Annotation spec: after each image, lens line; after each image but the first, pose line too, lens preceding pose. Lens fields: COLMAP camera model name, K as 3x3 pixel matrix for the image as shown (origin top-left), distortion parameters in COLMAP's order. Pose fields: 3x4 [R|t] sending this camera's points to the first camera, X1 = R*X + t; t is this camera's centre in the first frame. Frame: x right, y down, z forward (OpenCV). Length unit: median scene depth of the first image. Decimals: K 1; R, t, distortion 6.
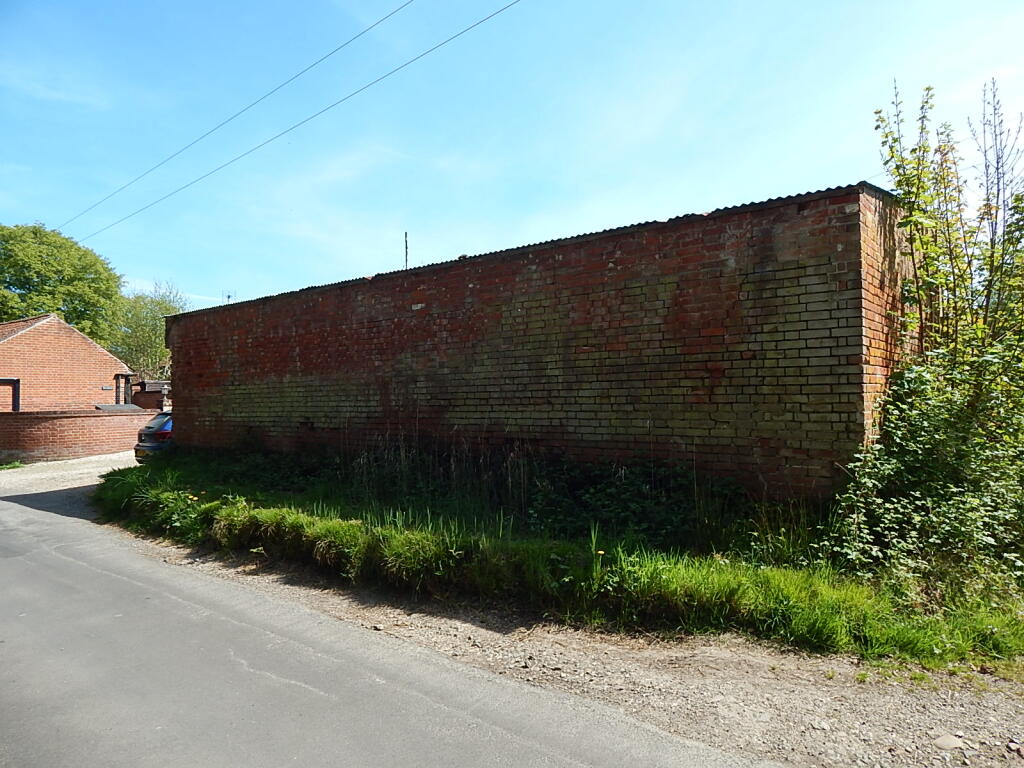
lens RADIAL K [[685.9, 0, 512.0], [0, 685.9, 384.0], [0, 0, 1]] dist [0.000232, -0.000445]
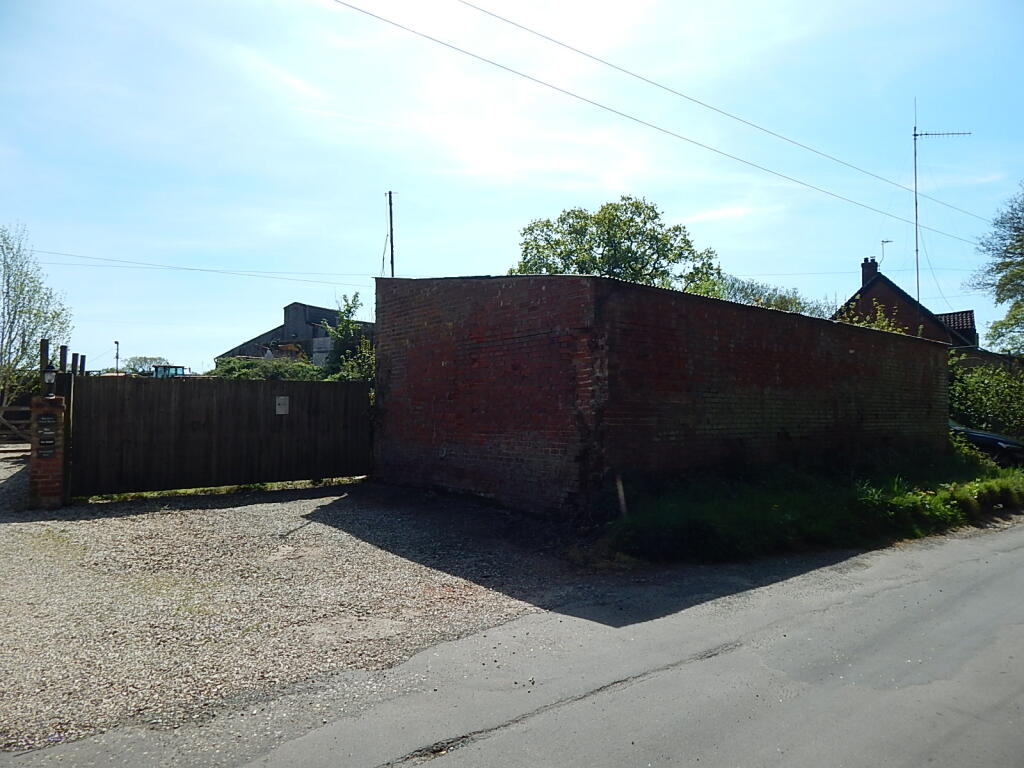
lens RADIAL K [[685.9, 0, 512.0], [0, 685.9, 384.0], [0, 0, 1]] dist [0.000232, -0.000445]
pose [[0.186407, 0.062501, 0.980482, -1.512421], [-0.027422, 0.997917, -0.058399, 0.056460], [-0.982090, -0.016001, 0.187733, 1.265873]]
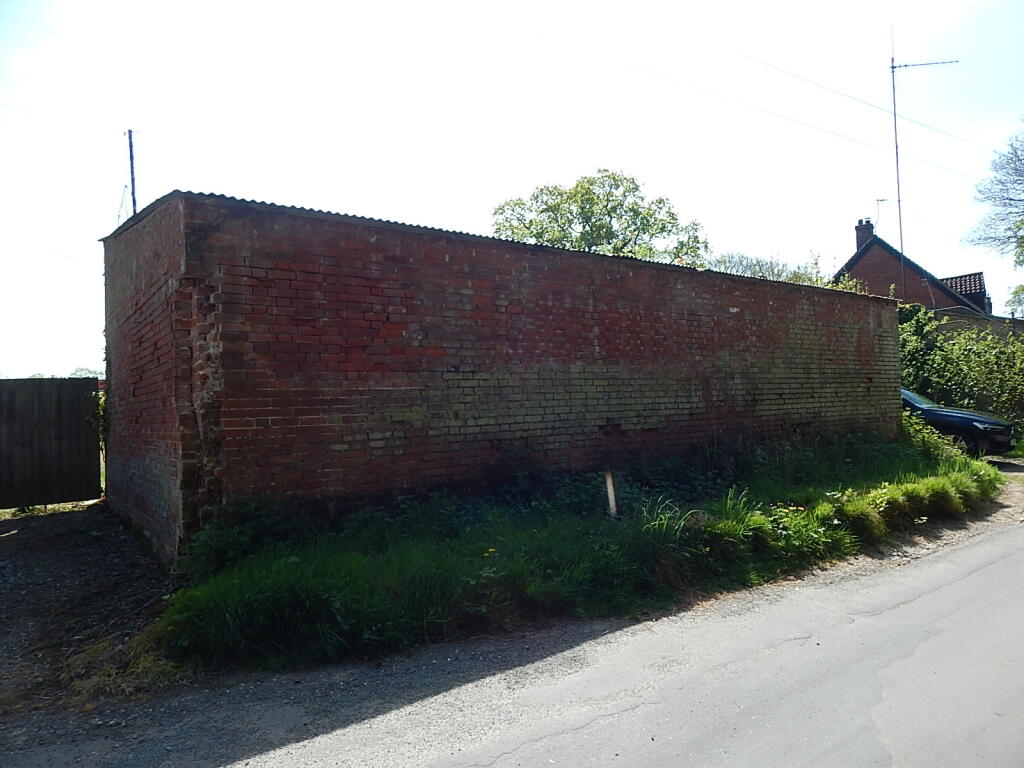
lens RADIAL K [[685.9, 0, 512.0], [0, 685.9, 384.0], [0, 0, 1]] dist [0.000232, -0.000445]
pose [[0.227613, 0.043019, 0.972801, -1.121361], [0.010066, 0.998866, -0.046527, 0.046062], [-0.973700, 0.020382, 0.226921, 0.964745]]
